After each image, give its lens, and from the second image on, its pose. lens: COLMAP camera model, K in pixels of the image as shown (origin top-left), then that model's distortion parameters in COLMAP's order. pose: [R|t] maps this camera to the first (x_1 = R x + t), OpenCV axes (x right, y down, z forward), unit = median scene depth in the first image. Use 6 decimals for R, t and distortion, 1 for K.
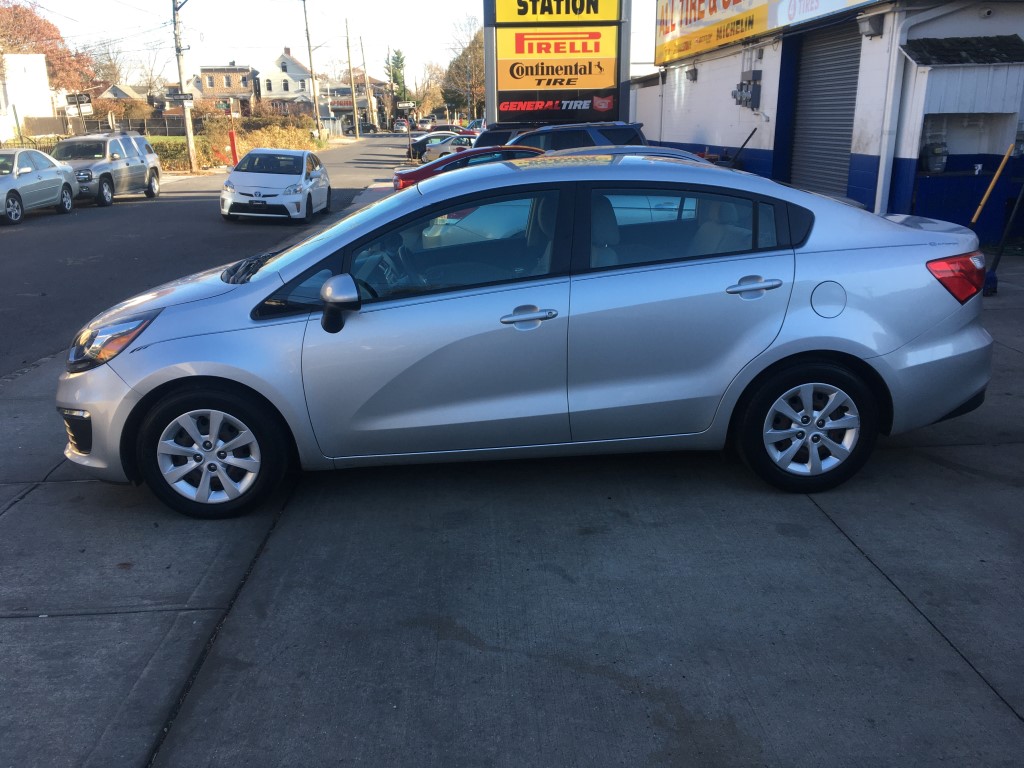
lens RADIAL K [[872.0, 0, 507.5], [0, 872.0, 385.3], [0, 0, 1]] dist [0.102940, -0.152312]
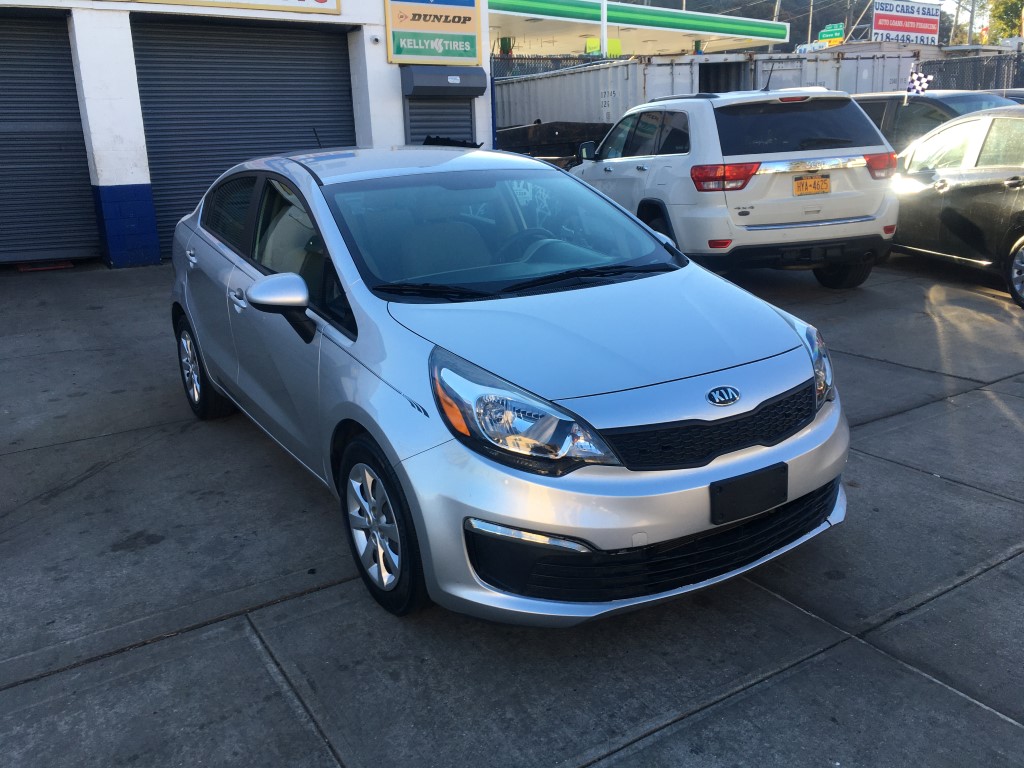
lens RADIAL K [[872.0, 0, 507.5], [0, 872.0, 385.3], [0, 0, 1]] dist [0.102940, -0.152312]
pose [[-0.483384, -0.201353, 0.851937, -1.137400], [0.286701, 0.883103, 0.371391, -0.440133], [-0.827129, 0.423776, -0.369150, 1.708931]]
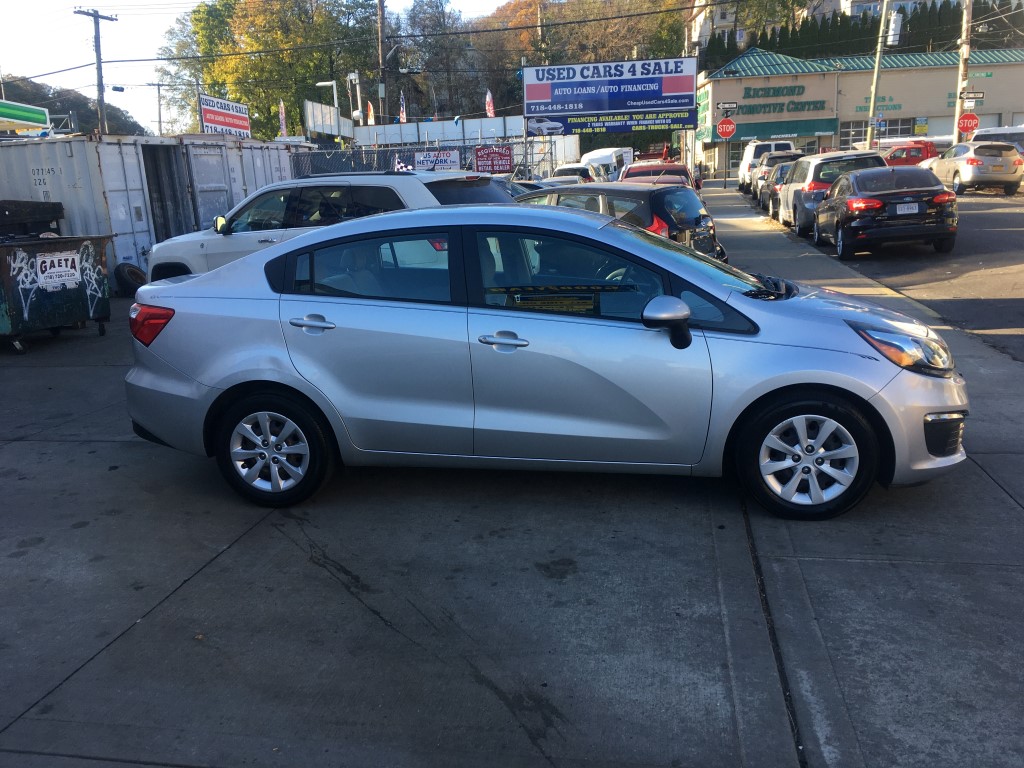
lens RADIAL K [[872.0, 0, 507.5], [0, 872.0, 385.3], [0, 0, 1]] dist [0.102940, -0.152312]
pose [[-0.972173, 0.013810, 0.233855, -0.283621], [0.124398, 0.876319, 0.465393, -0.719600], [-0.198505, 0.481534, -0.853652, 2.576576]]
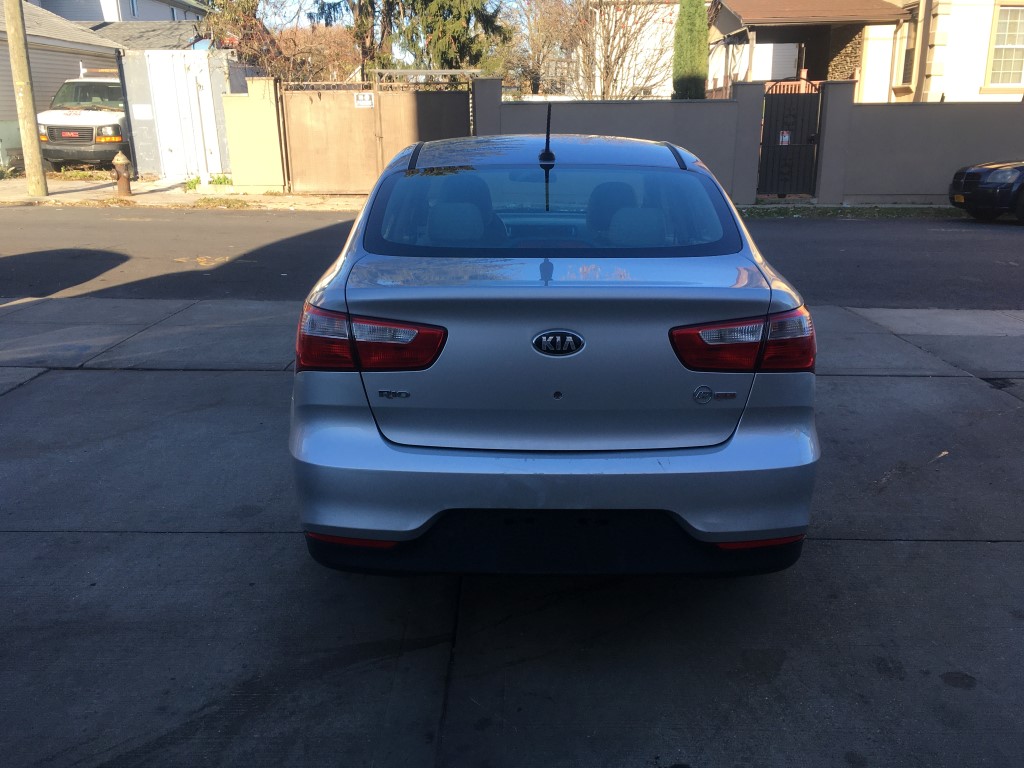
lens RADIAL K [[865.3, 0, 512.0], [0, 865.3, 384.0], [0, 0, 1]] dist [0.100018, -0.140160]
pose [[-0.056347, 0.301445, -0.951817, 1.247770], [-0.275013, 0.911766, 0.305041, -0.364814], [0.959788, 0.278950, 0.031527, 1.265091]]
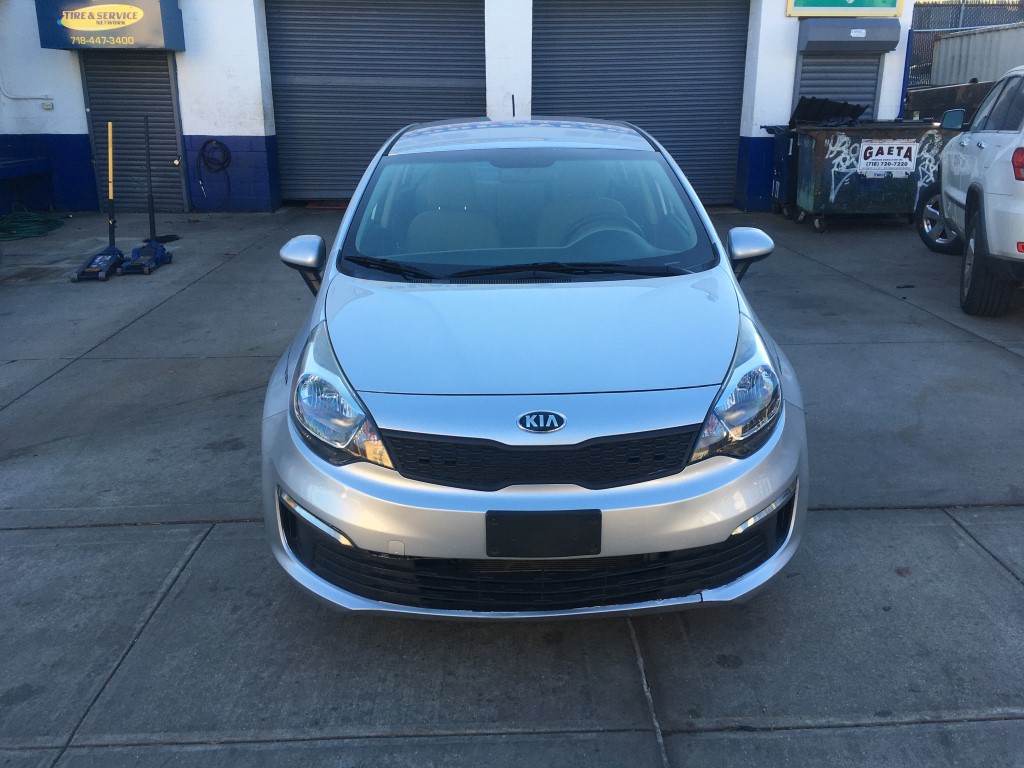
lens RADIAL K [[865.3, 0, 512.0], [0, 865.3, 384.0], [0, 0, 1]] dist [0.100018, -0.140160]
pose [[0.030095, -0.288763, 0.956927, -1.222852], [0.286882, 0.919577, 0.268470, -0.313756], [-0.957493, 0.266445, 0.110516, 1.221707]]
